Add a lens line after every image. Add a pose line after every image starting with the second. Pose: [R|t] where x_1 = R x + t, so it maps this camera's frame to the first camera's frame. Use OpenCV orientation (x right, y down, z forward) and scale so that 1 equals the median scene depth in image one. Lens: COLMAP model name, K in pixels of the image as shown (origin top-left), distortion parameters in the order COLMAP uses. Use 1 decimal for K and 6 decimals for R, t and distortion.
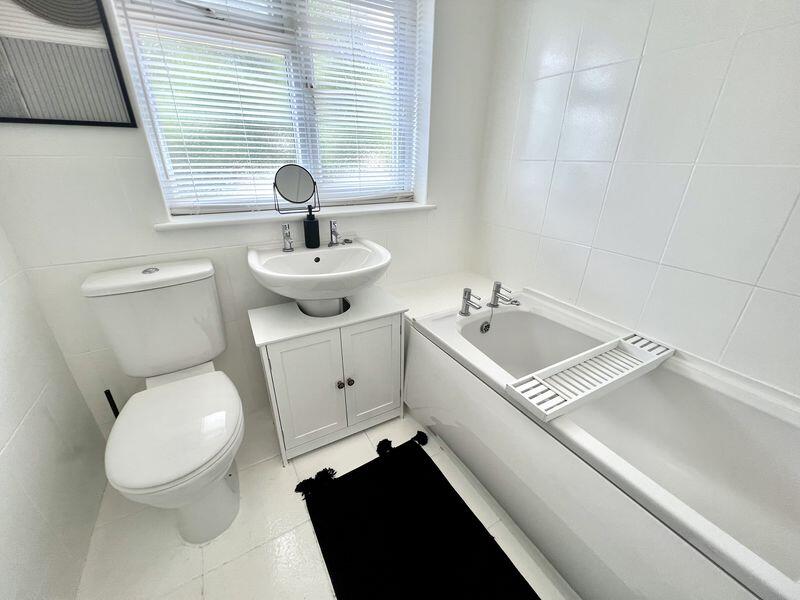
lens RADIAL K [[320.3, 0, 397.7], [0, 320.3, 297.7], [0, 0, 1]] dist [0.000623, 0.000202]
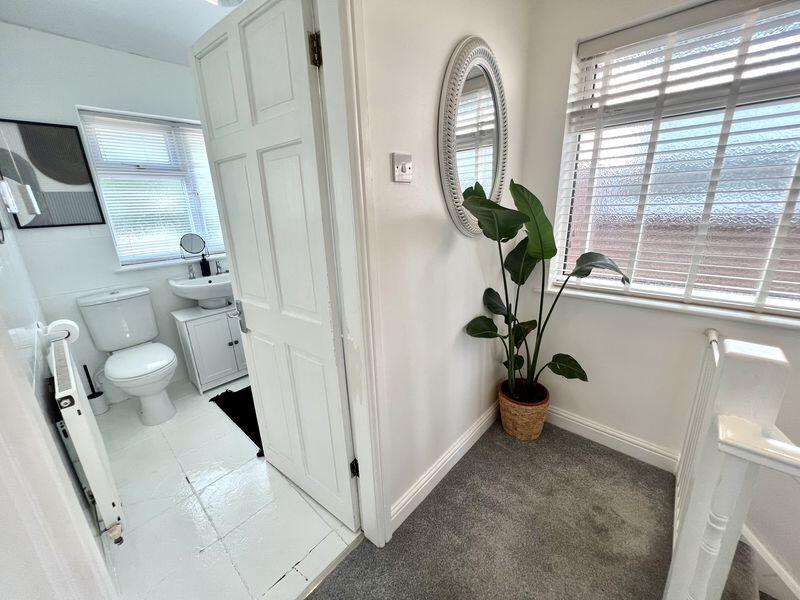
lens RADIAL K [[320.3, 0, 399.5], [0, 320.3, 299.9], [0, 0, 1]] dist [0.000623, 0.000202]
pose [[0.951400, -0.129072, 0.279605, 0.274803], [0.163775, 0.980954, -0.104439, 0.377393], [-0.260799, 0.145156, 0.954418, -1.103766]]
